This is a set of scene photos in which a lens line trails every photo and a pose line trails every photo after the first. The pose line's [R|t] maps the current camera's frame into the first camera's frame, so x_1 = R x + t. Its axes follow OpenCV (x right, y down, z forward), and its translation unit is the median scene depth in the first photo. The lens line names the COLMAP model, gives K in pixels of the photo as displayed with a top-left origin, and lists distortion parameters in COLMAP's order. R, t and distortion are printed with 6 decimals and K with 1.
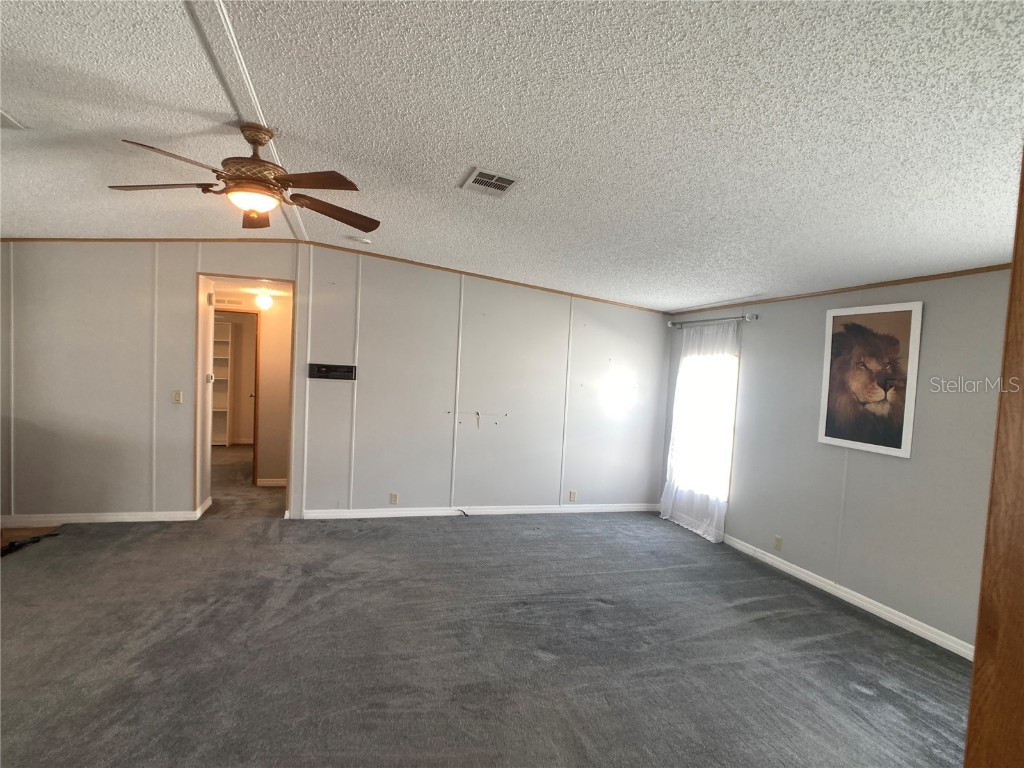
lens RADIAL K [[542.8, 0, 505.1], [0, 542.8, 392.9], [0, 0, 1]] dist [-0.039199, 0.016077]
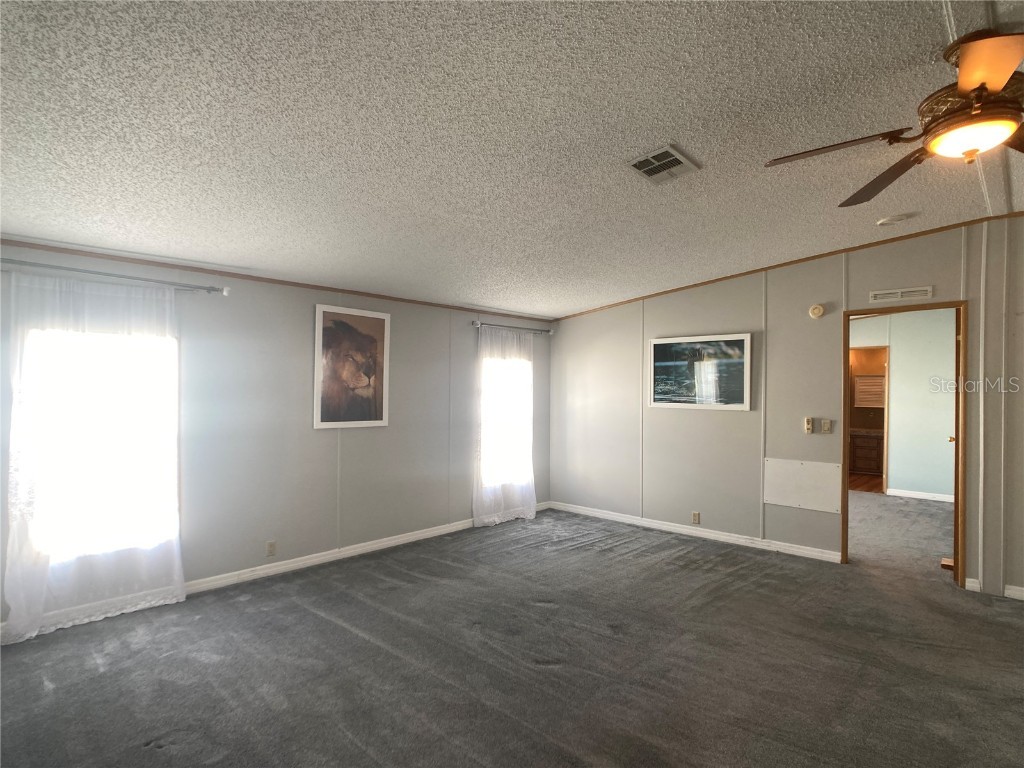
lens RADIAL K [[542.8, 0, 484.9], [0, 542.8, 395.0], [0, 0, 1]] dist [-0.039199, 0.016077]
pose [[-0.501003, -0.058940, 0.863436, -0.518492], [0.009208, 0.997259, 0.073418, -0.052191], [-0.865397, 0.044733, -0.499087, 1.302794]]
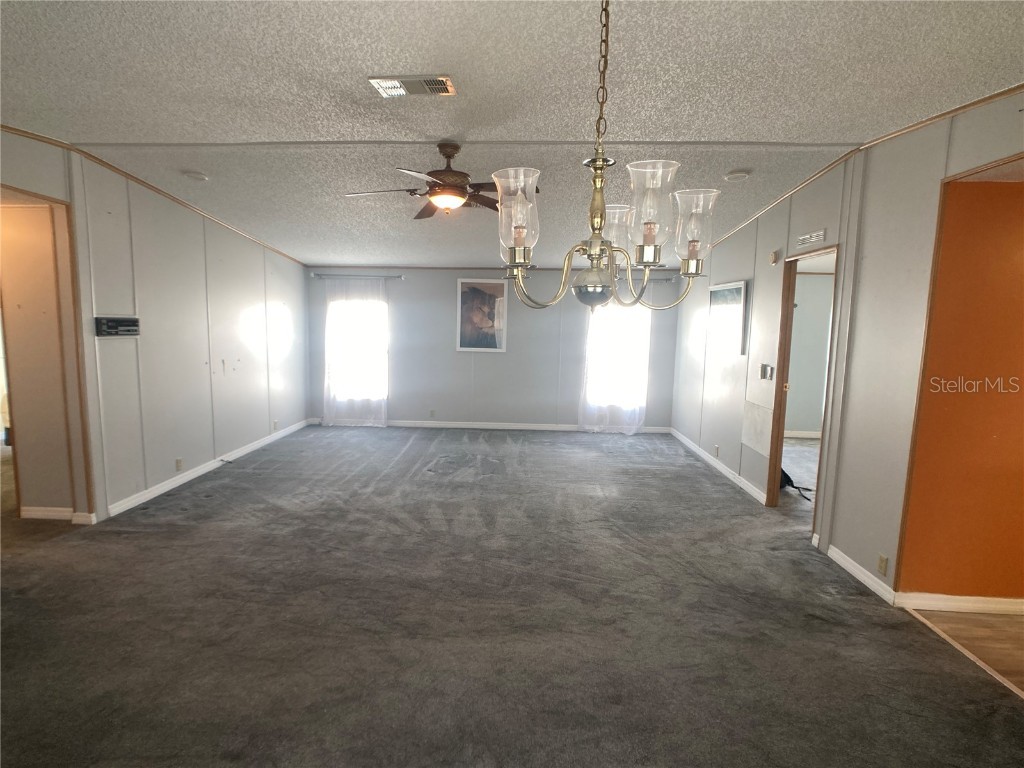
lens RADIAL K [[542.8, 0, 505.6], [0, 542.8, 387.4], [0, 0, 1]] dist [-0.039199, 0.016077]
pose [[0.302934, -0.155777, 0.940194, -1.187397], [0.038296, 0.987743, 0.151317, -0.063420], [-0.952242, -0.009833, 0.305186, 0.287067]]
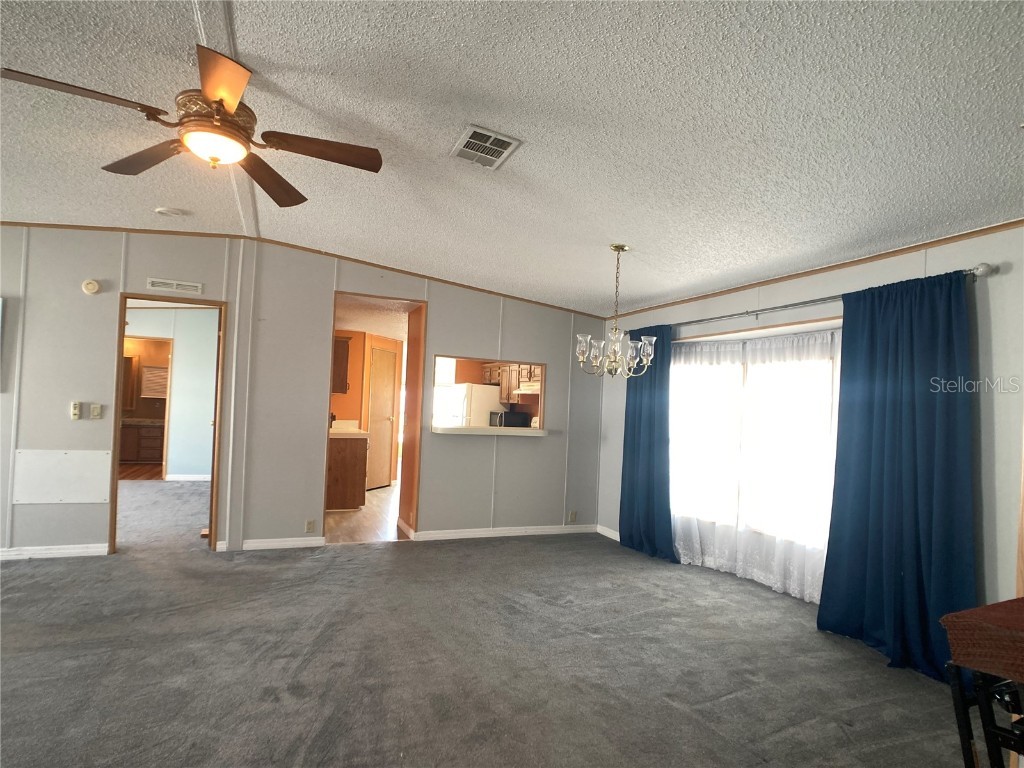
lens RADIAL K [[542.8, 0, 498.5], [0, 542.8, 393.6], [0, 0, 1]] dist [-0.039199, 0.016077]
pose [[-0.987297, -0.096527, -0.126202, -0.556987], [-0.099459, 0.994894, 0.017125, -0.028258], [0.123905, 0.029459, -0.991857, 1.259938]]
